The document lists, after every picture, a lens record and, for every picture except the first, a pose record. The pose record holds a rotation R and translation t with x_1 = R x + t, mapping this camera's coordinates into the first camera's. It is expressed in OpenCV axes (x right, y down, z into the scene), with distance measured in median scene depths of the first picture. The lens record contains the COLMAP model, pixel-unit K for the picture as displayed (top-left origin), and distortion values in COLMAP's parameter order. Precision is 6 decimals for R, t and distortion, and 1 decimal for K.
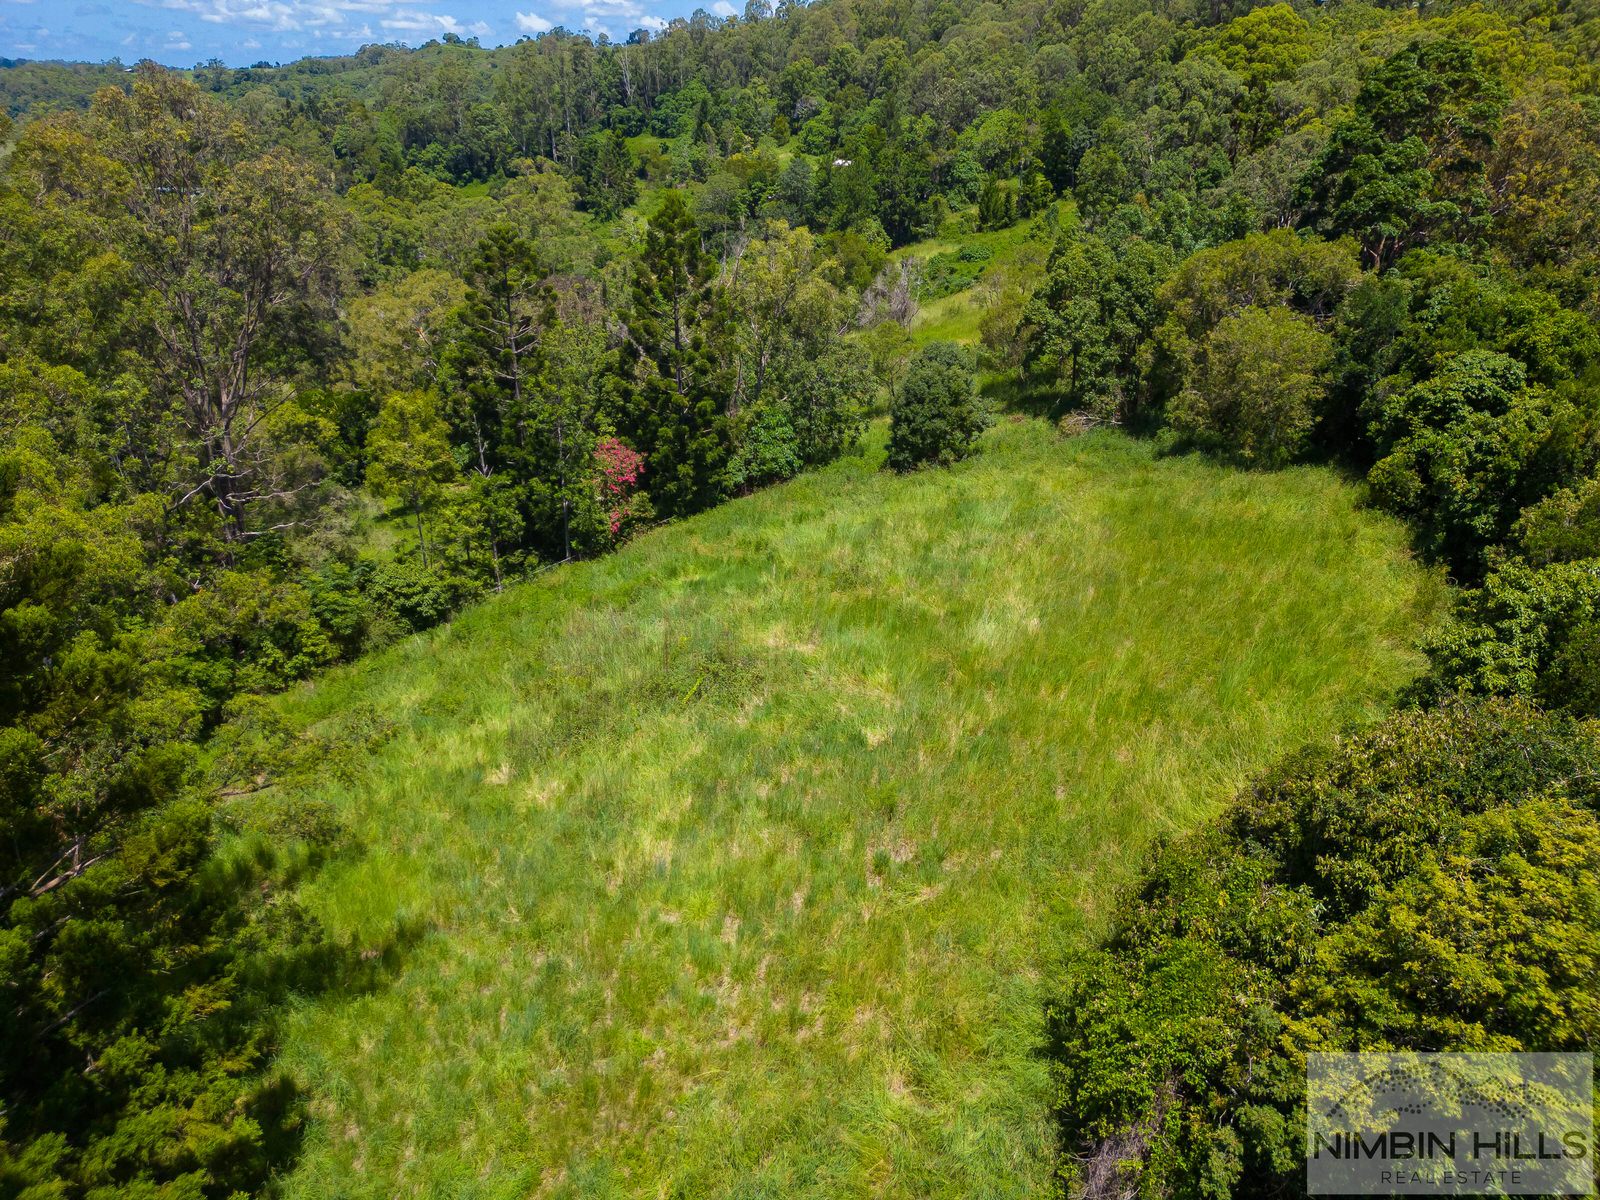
lens RADIAL K [[1118.4, 0, 797.4], [0, 1118.4, 600.1], [0, 0, 1]] dist [0.083085, -0.081041]
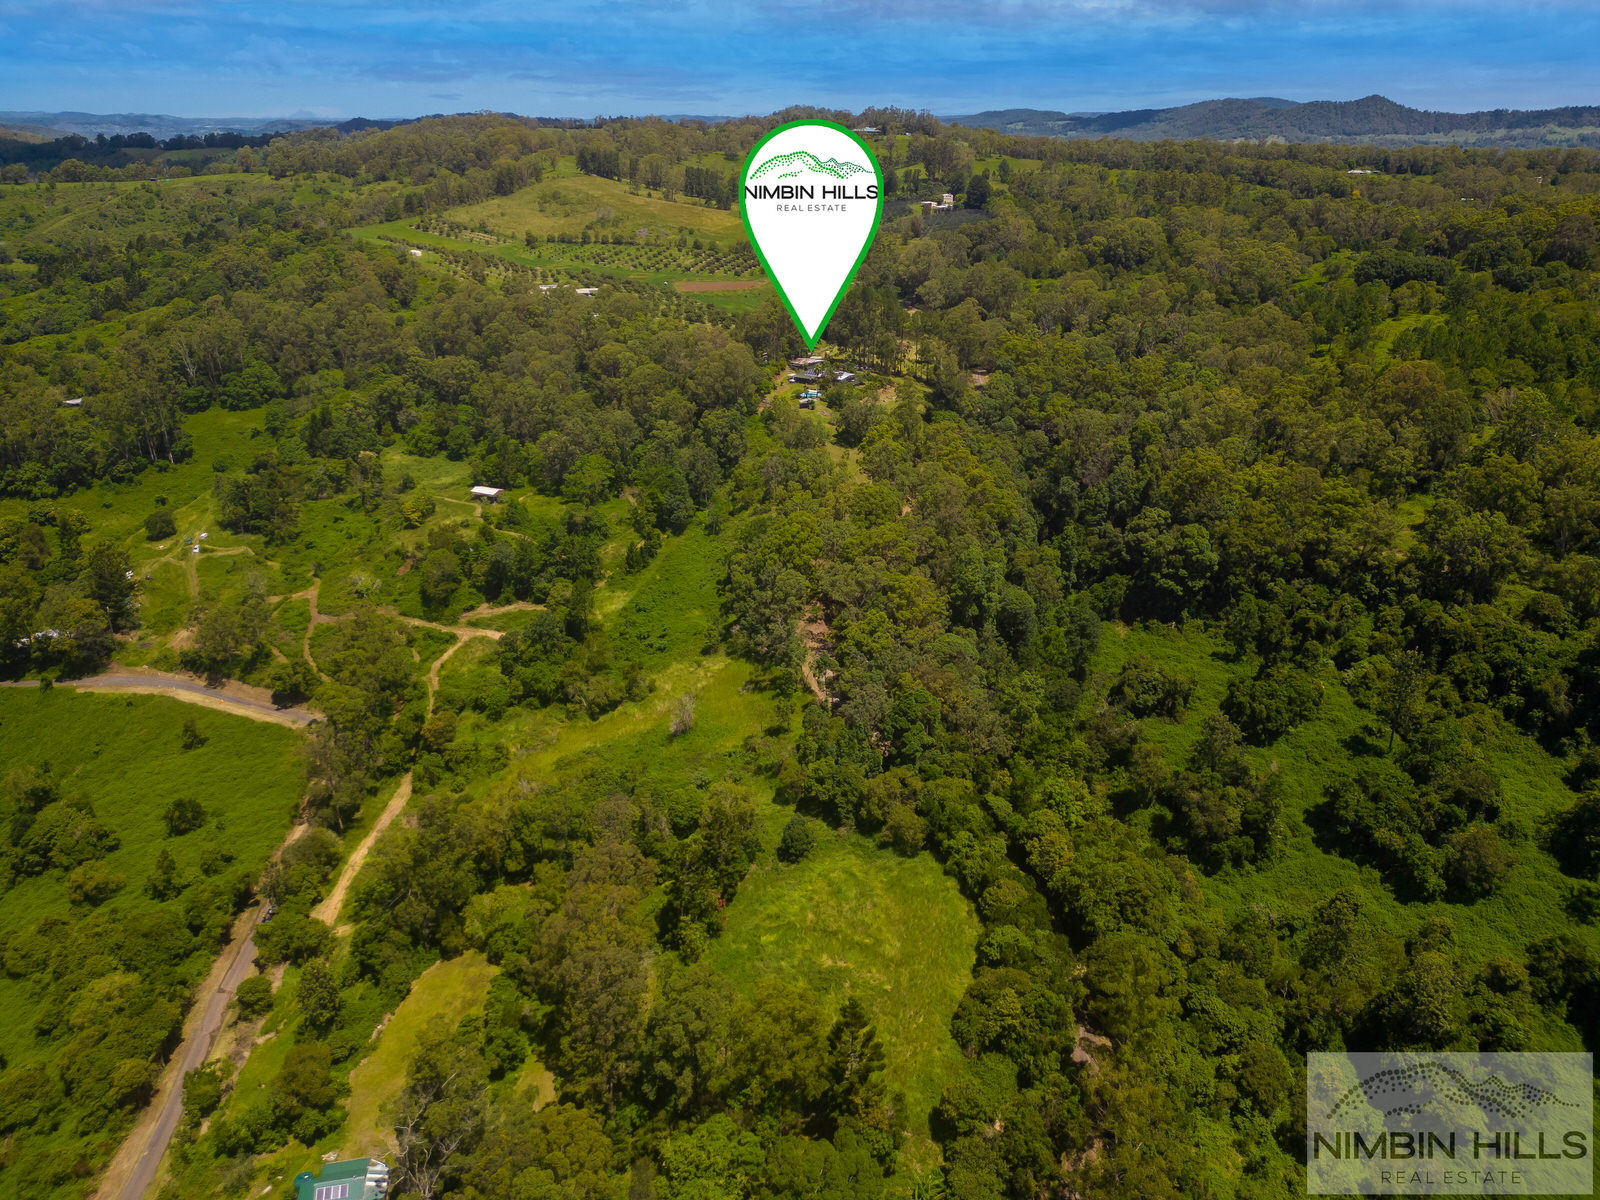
lens RADIAL K [[1118.4, 0, 797.4], [0, 1118.4, 600.1], [0, 0, 1]] dist [0.083085, -0.081041]
pose [[0.875127, -0.192436, 0.443983, -1.052416], [0.201840, 0.979060, 0.026512, -0.858835], [-0.439787, 0.066413, 0.895643, -1.633306]]
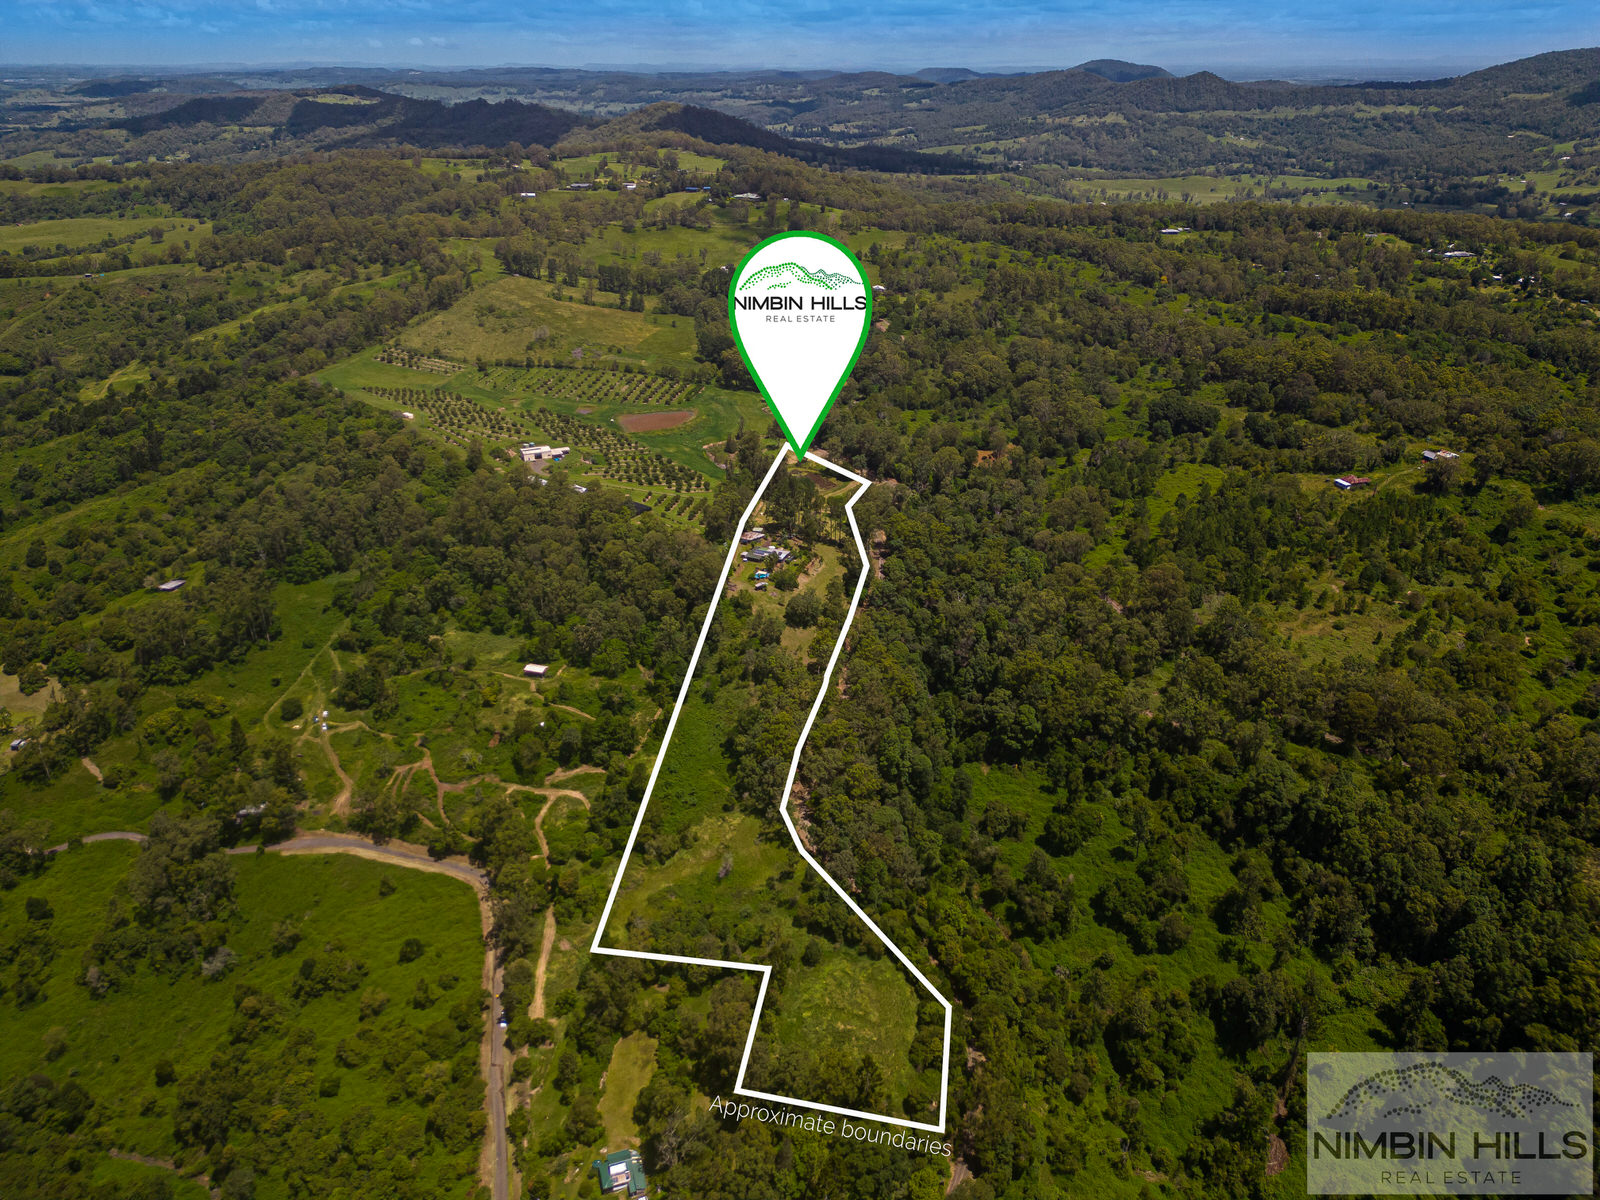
lens RADIAL K [[1118.4, 0, 797.4], [0, 1118.4, 600.1], [0, 0, 1]] dist [0.083085, -0.081041]
pose [[0.811952, -0.255050, 0.525056, -2.295674], [0.244839, 0.965349, 0.090304, -2.270573], [-0.529895, 0.055231, 0.846263, -3.509921]]
